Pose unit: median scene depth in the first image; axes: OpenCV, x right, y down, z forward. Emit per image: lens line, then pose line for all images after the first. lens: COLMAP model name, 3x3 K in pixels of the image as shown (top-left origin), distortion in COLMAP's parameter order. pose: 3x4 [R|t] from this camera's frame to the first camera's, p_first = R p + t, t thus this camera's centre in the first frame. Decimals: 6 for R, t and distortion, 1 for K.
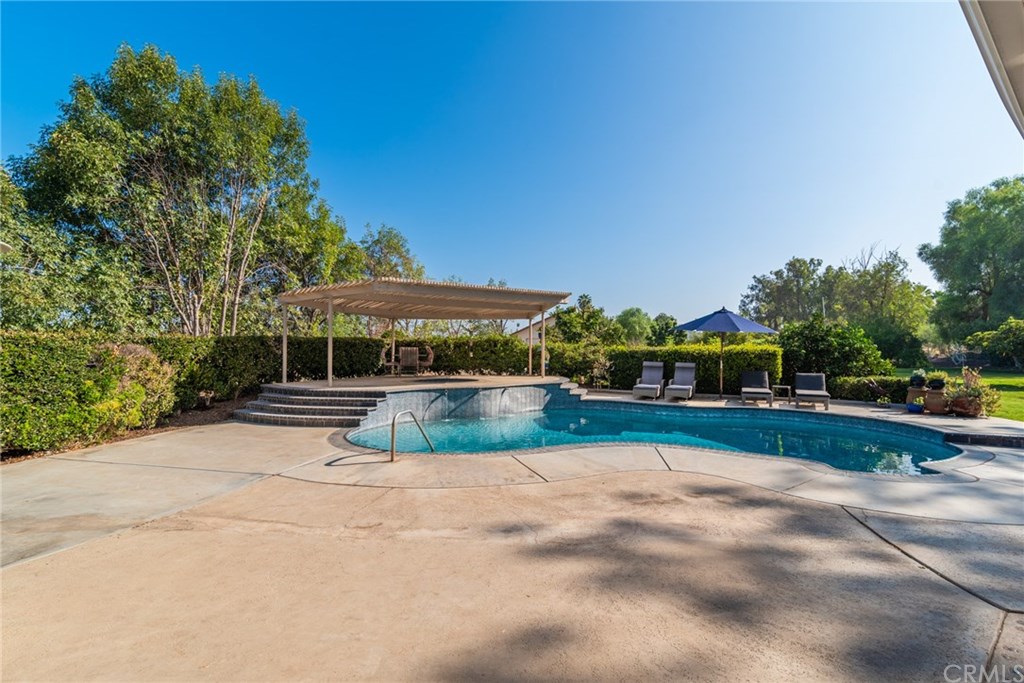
lens RADIAL K [[463.9, 0, 510.2], [0, 463.9, 346.4], [0, 0, 1]] dist [-0.005580, -0.000098]
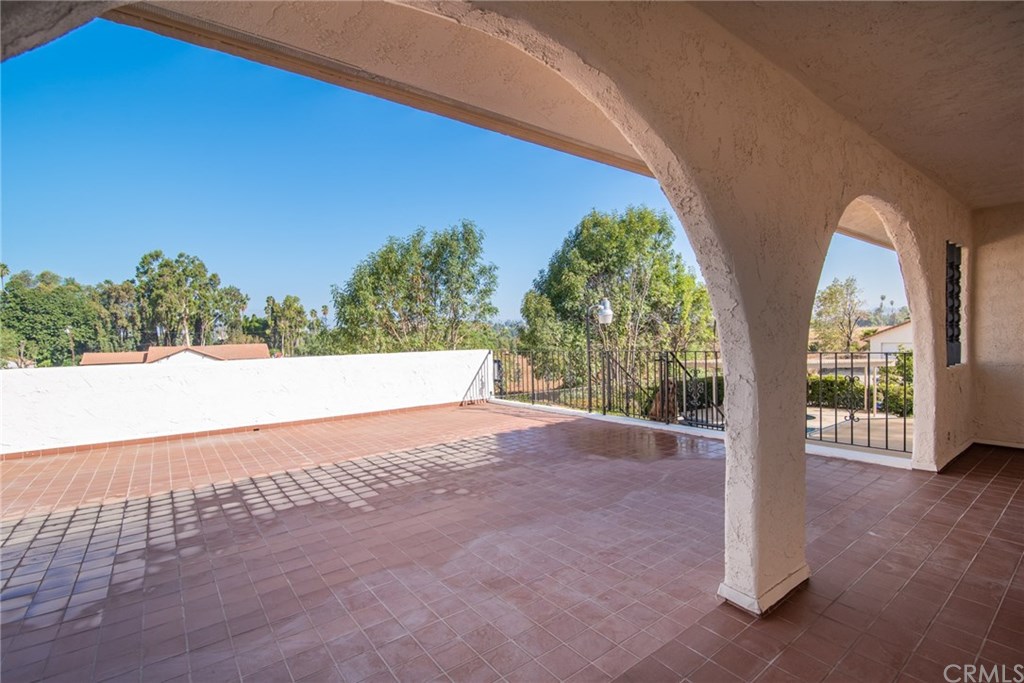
lens RADIAL K [[463.9, 0, 517.2], [0, 463.9, 345.8], [0, 0, 1]] dist [-0.005580, -0.000098]
pose [[0.785969, -0.013233, -0.618124, 0.084406], [0.016783, 0.999859, -0.000066, -0.137265], [0.618038, -0.010322, 0.786081, -0.613476]]
